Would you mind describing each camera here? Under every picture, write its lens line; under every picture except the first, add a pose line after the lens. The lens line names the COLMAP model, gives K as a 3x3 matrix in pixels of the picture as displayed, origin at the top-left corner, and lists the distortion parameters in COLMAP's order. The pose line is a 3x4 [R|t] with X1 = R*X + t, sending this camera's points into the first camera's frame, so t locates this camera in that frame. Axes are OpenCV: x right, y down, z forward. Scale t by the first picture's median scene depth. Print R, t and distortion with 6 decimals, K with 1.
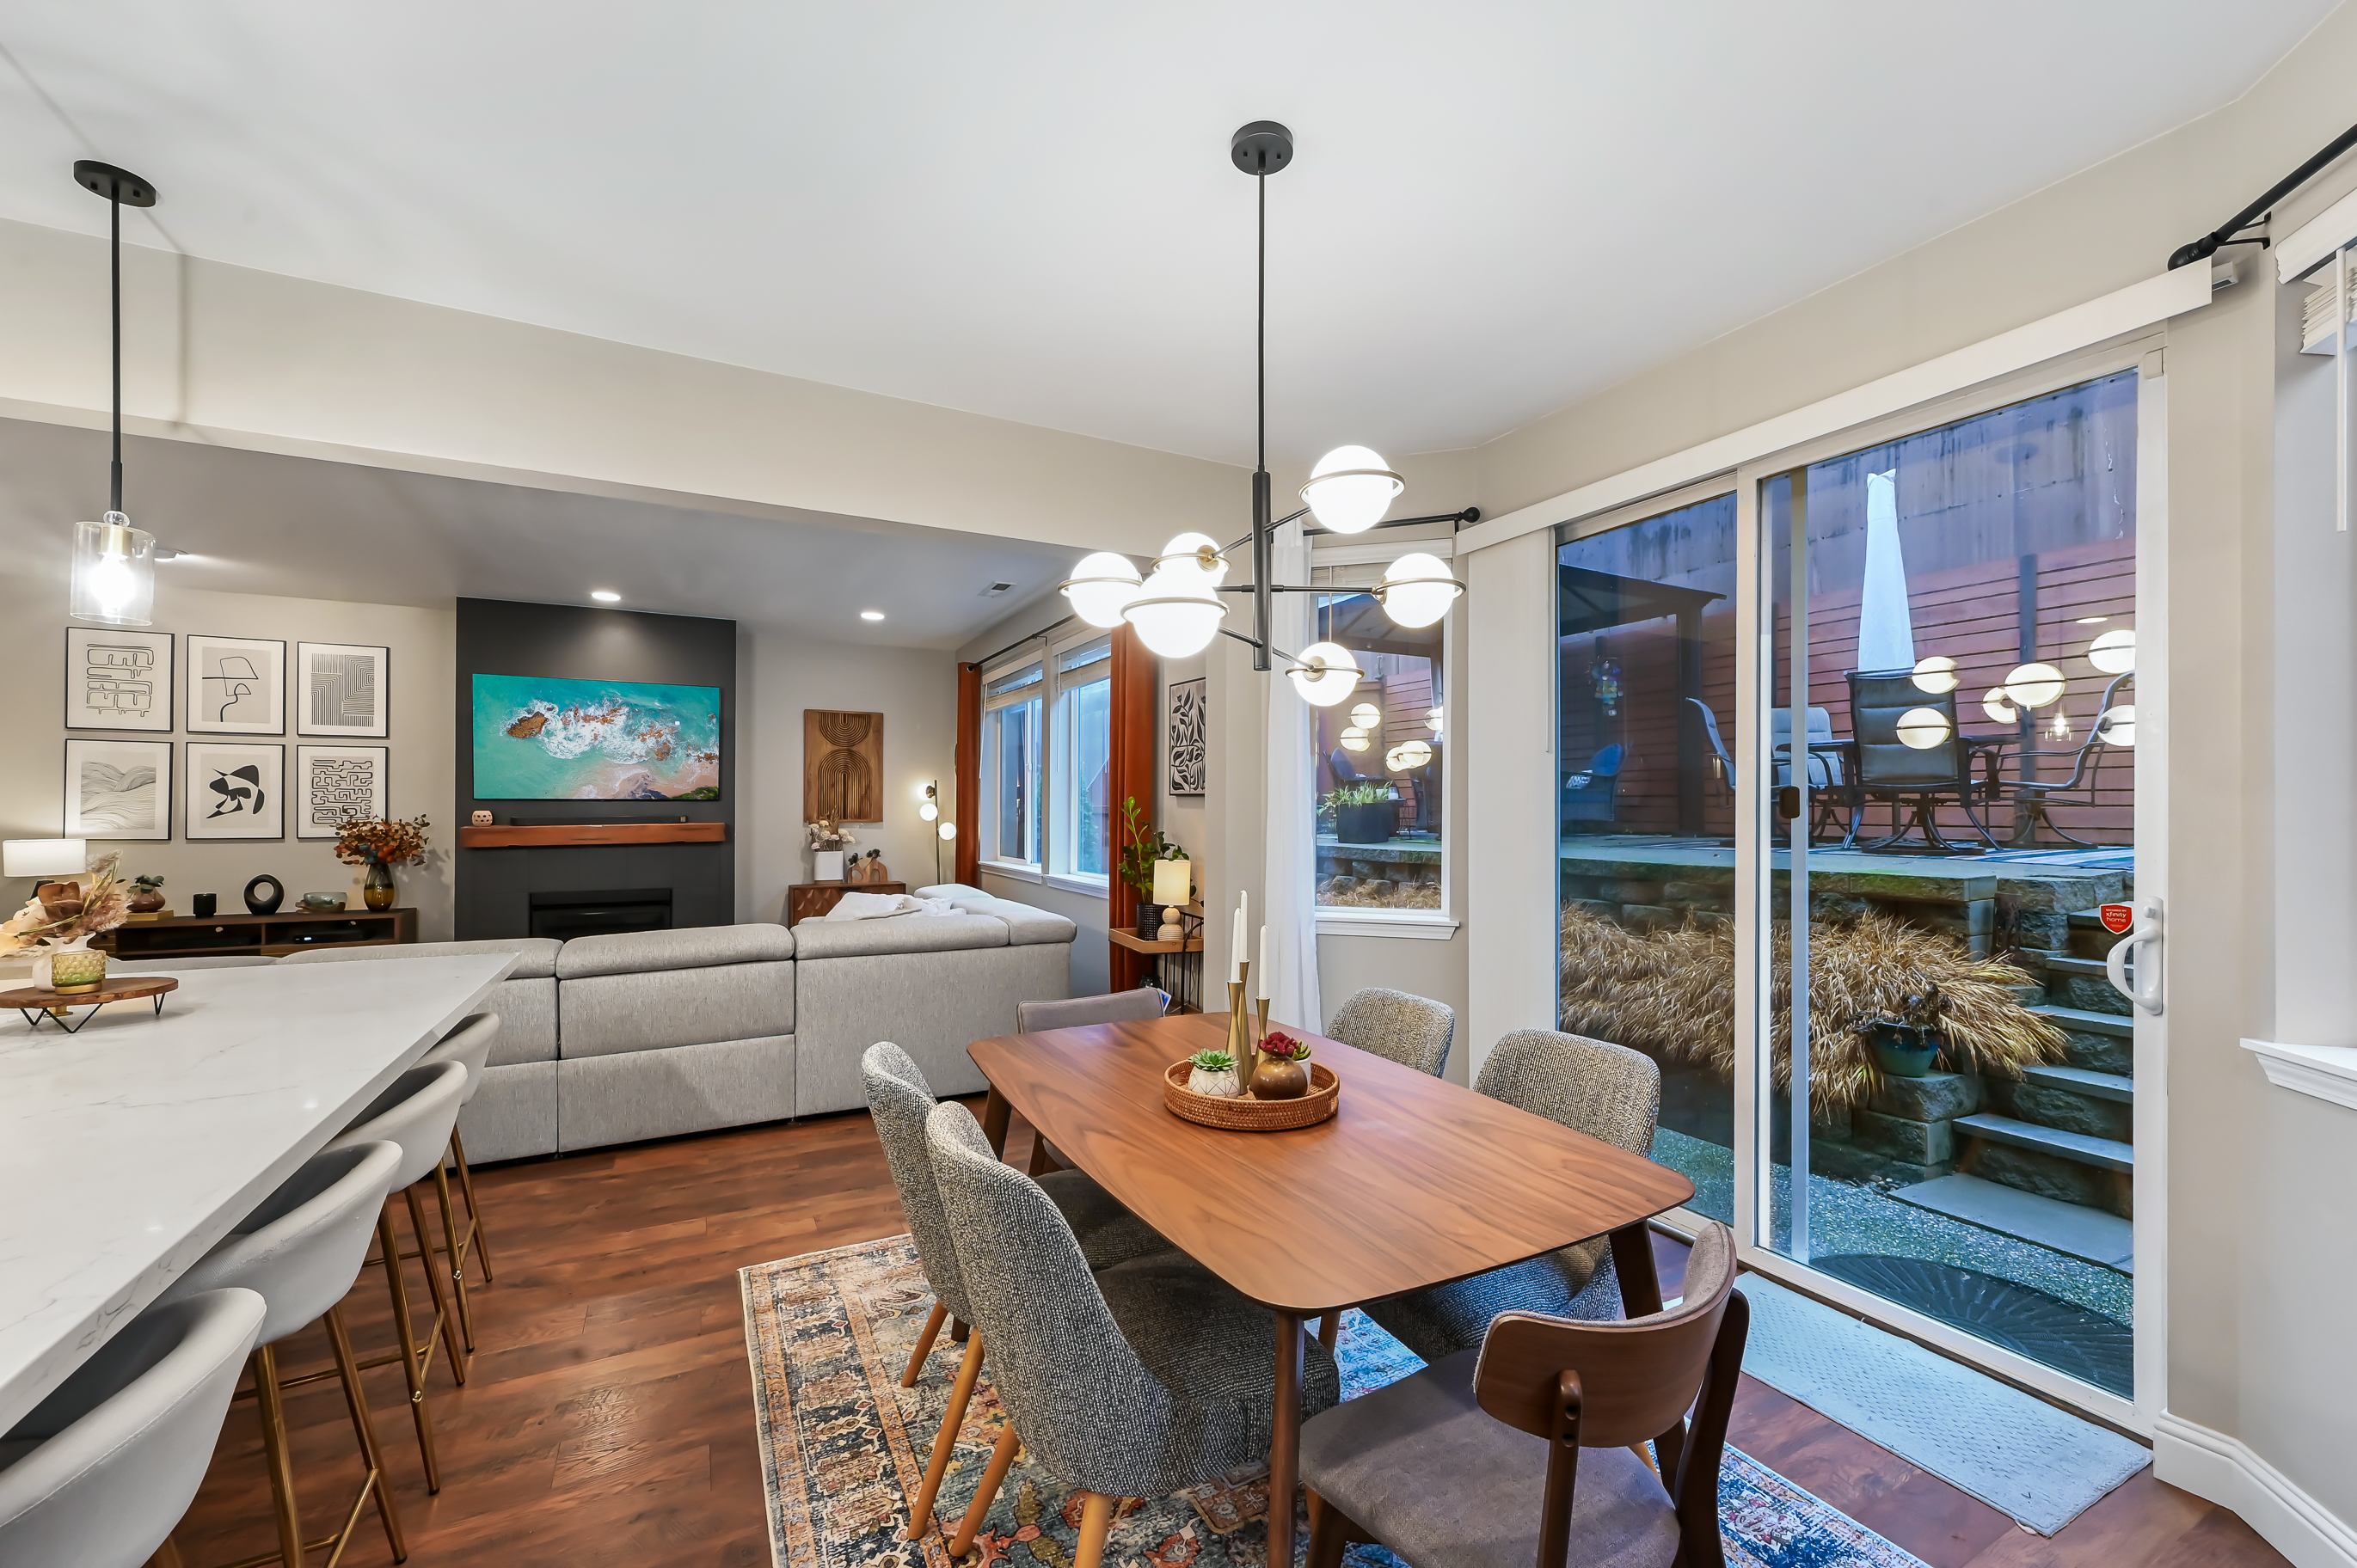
lens RADIAL K [[927.7, 0, 1183.2], [0, 927.7, 801.0], [0, 0, 1]] dist [-0.003647, 0.000043]
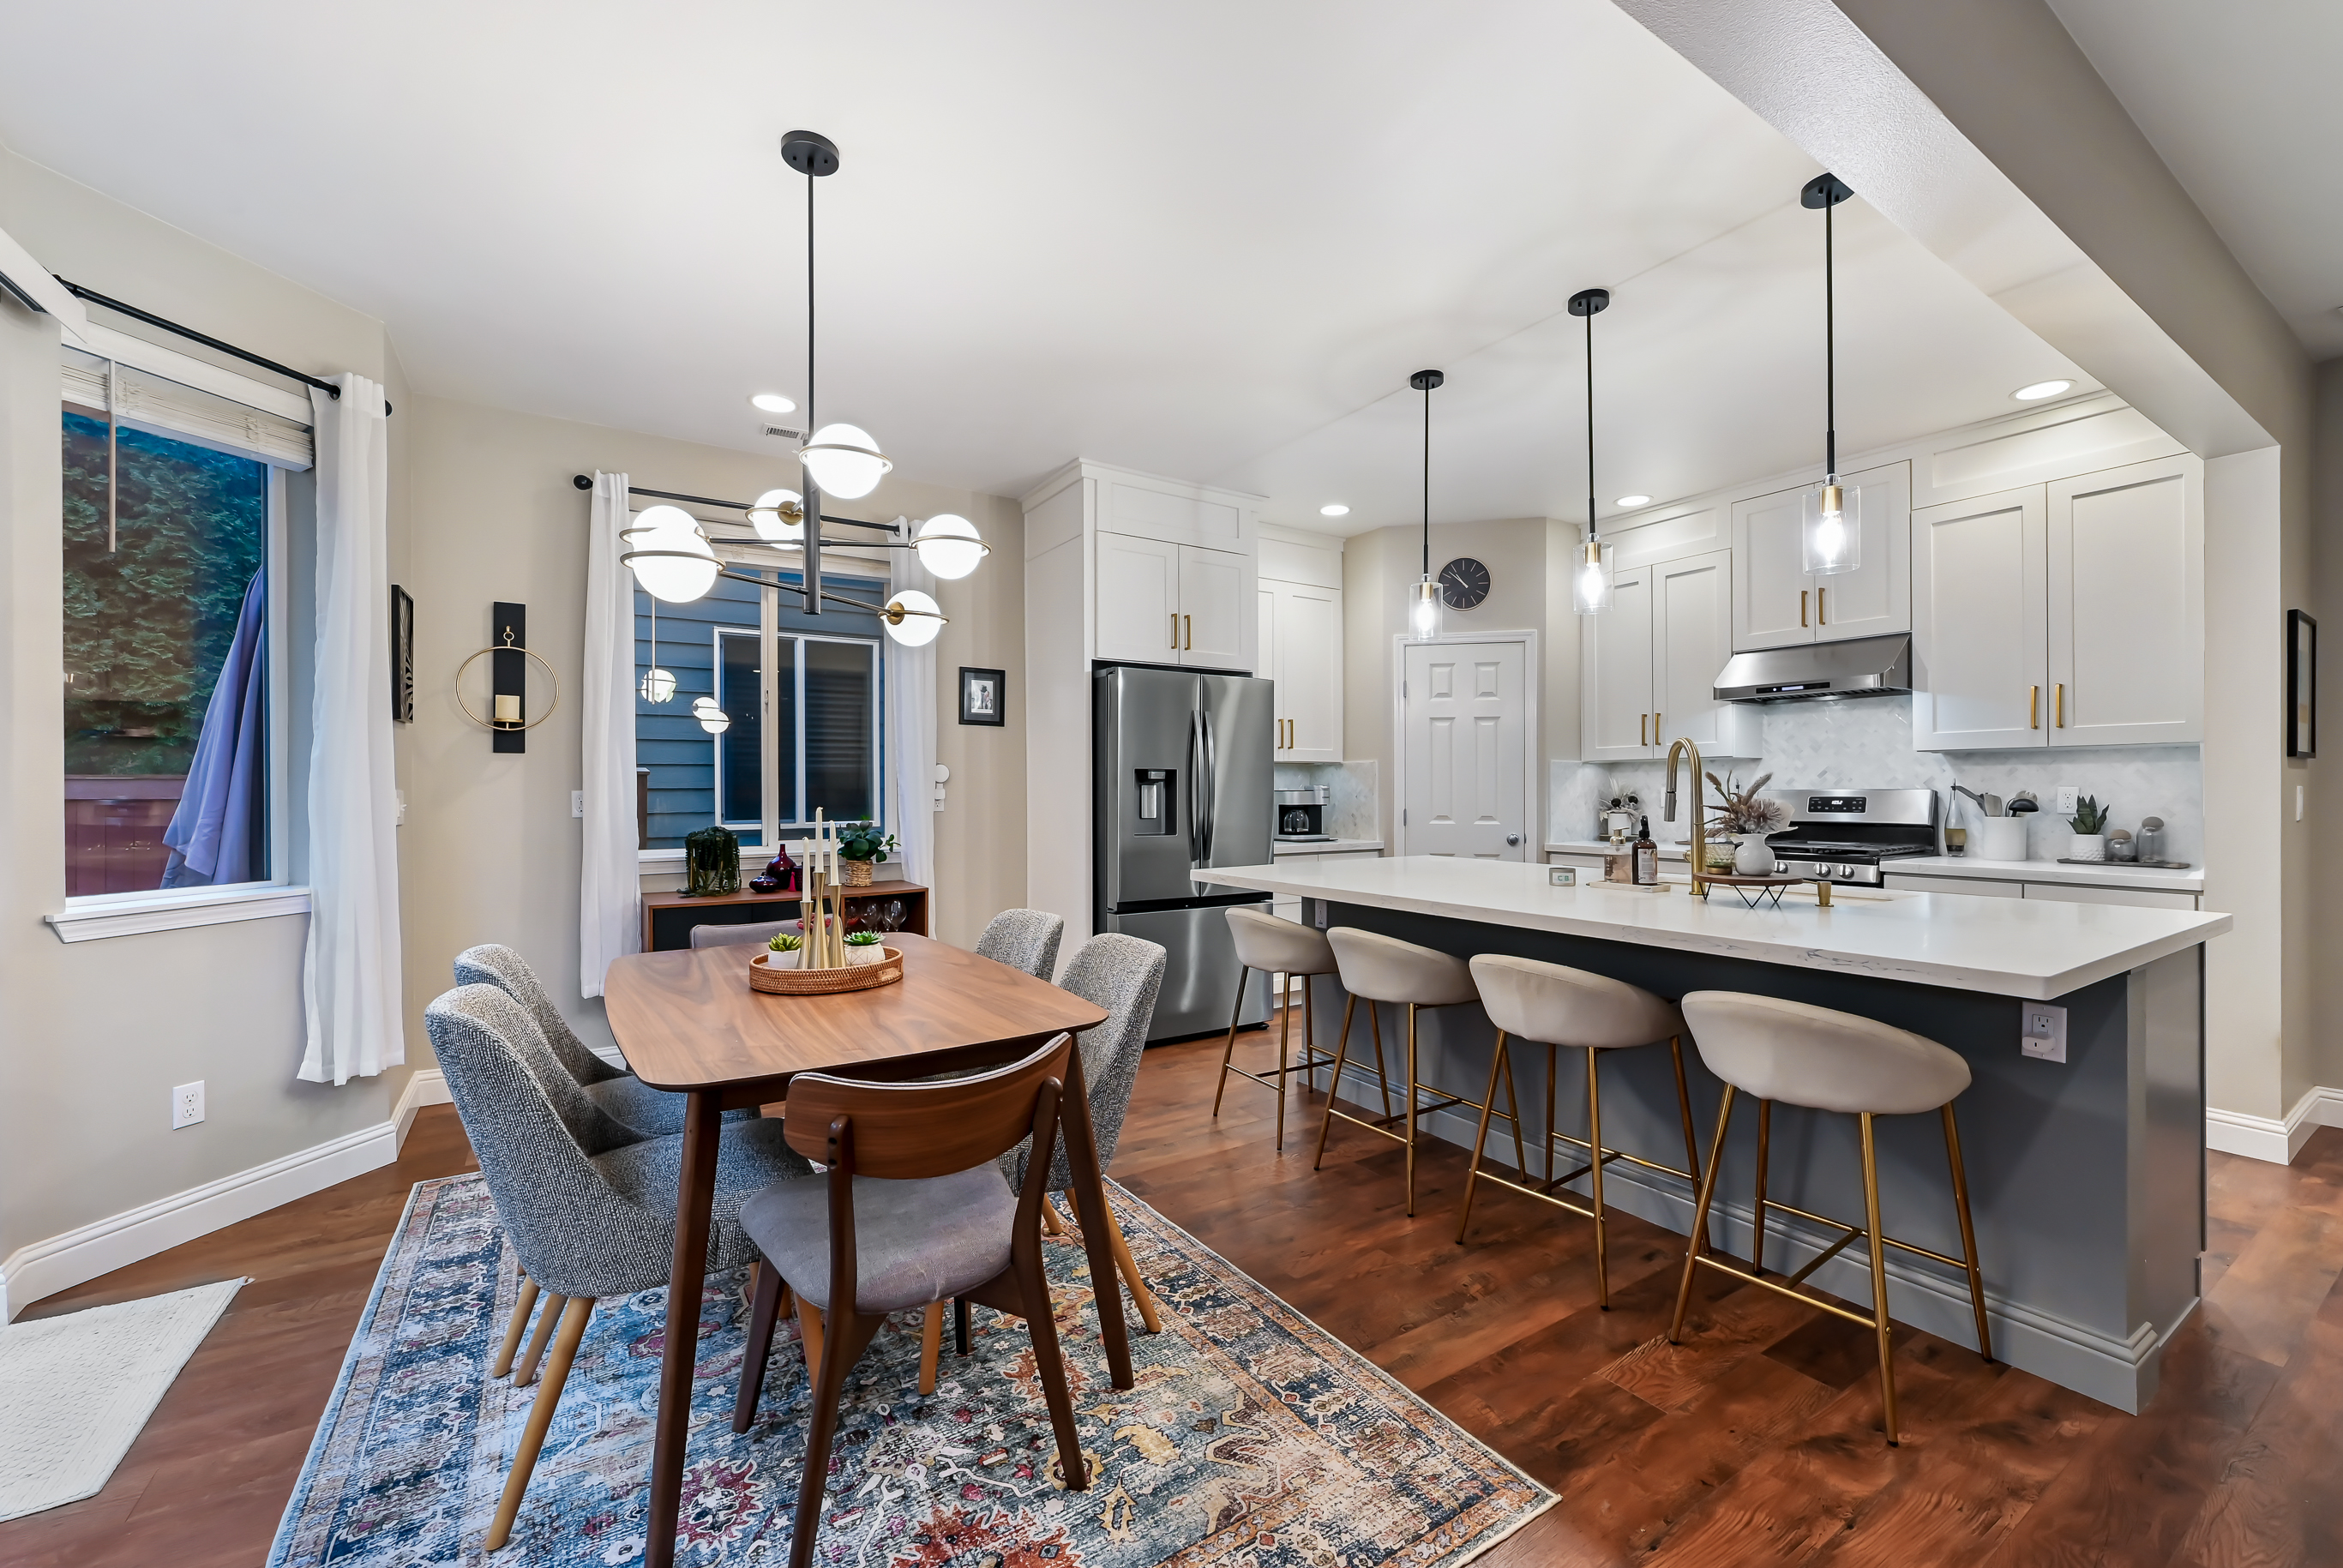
lens RADIAL K [[934.0, 0, 1172.5], [0, 934.0, 779.9], [0, 0, 1]] dist [-0.006554, -0.000088]
pose [[-0.996126, 0.001226, -0.087932, -0.082839], [0.002918, 0.999813, -0.019107, 0.028319], [0.087892, -0.019290, -0.995943, 0.704256]]
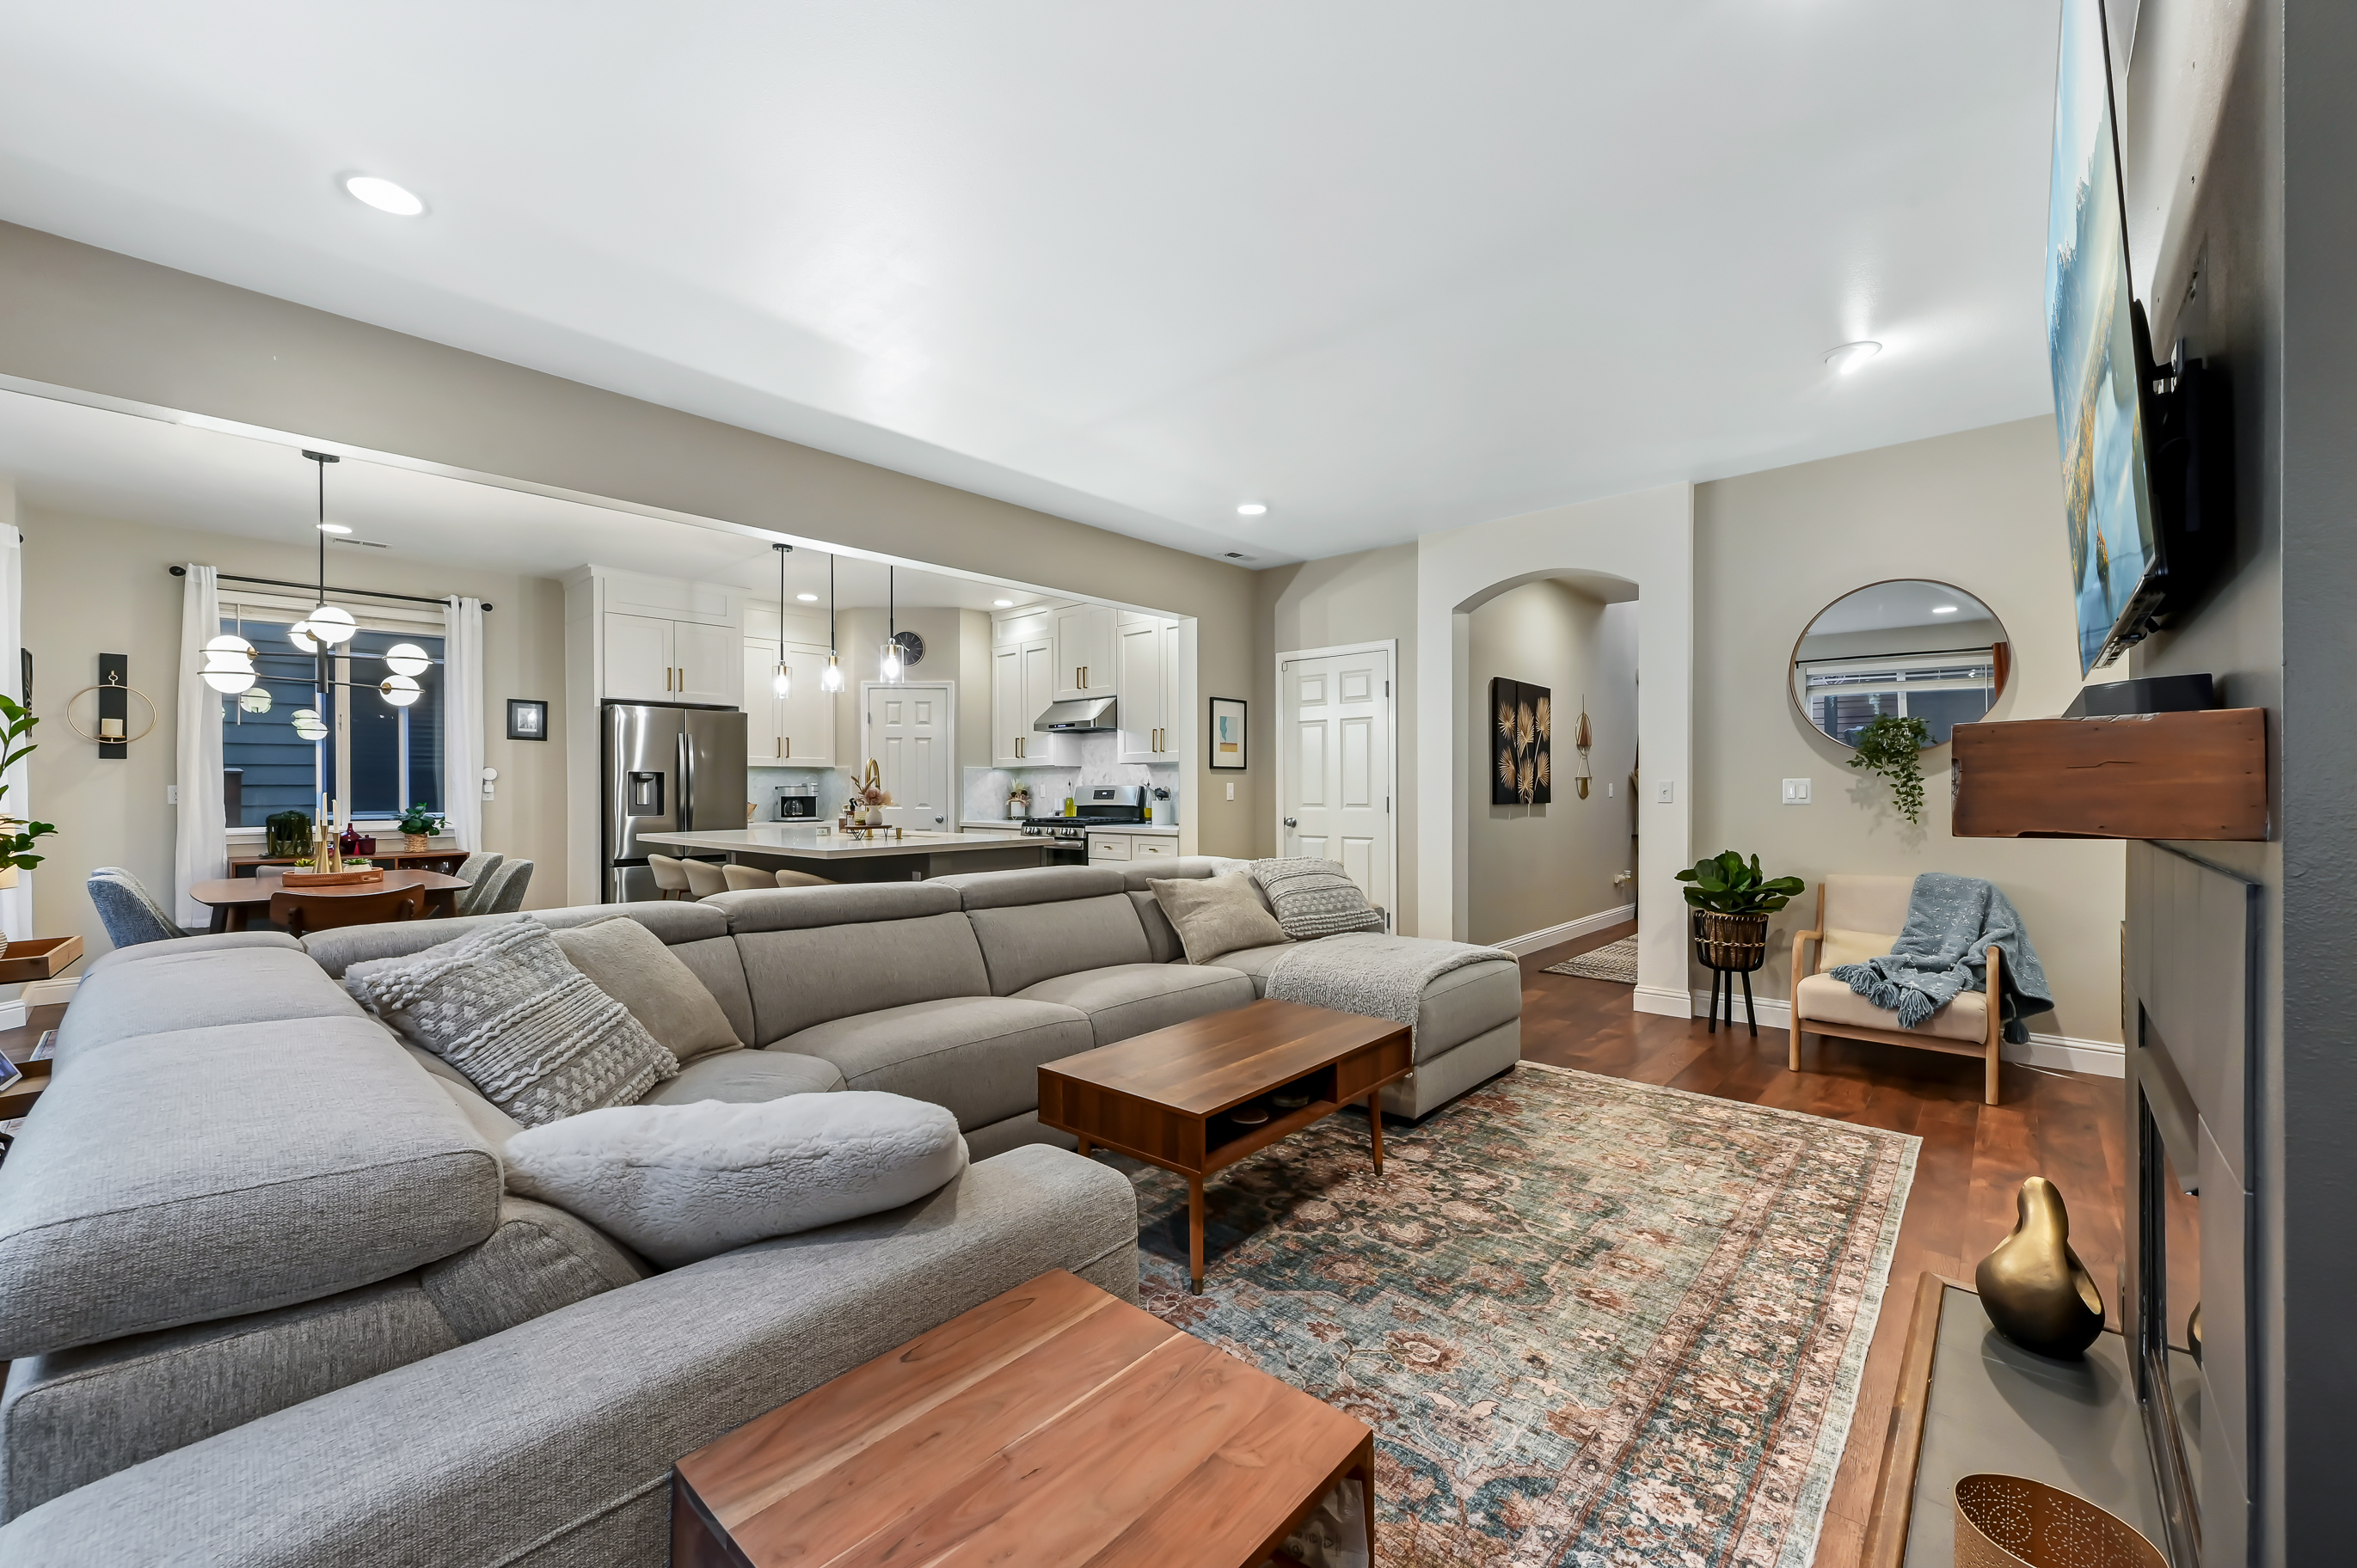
lens RADIAL K [[927.7, 0, 1182.6], [0, 927.7, 780.4], [0, 0, 1]] dist [-0.003647, 0.000043]
pose [[-0.939646, -0.001038, -0.342148, -0.355325], [0.005125, 0.999840, -0.017110, 0.038235], [0.342111, -0.017831, -0.939490, 1.225563]]
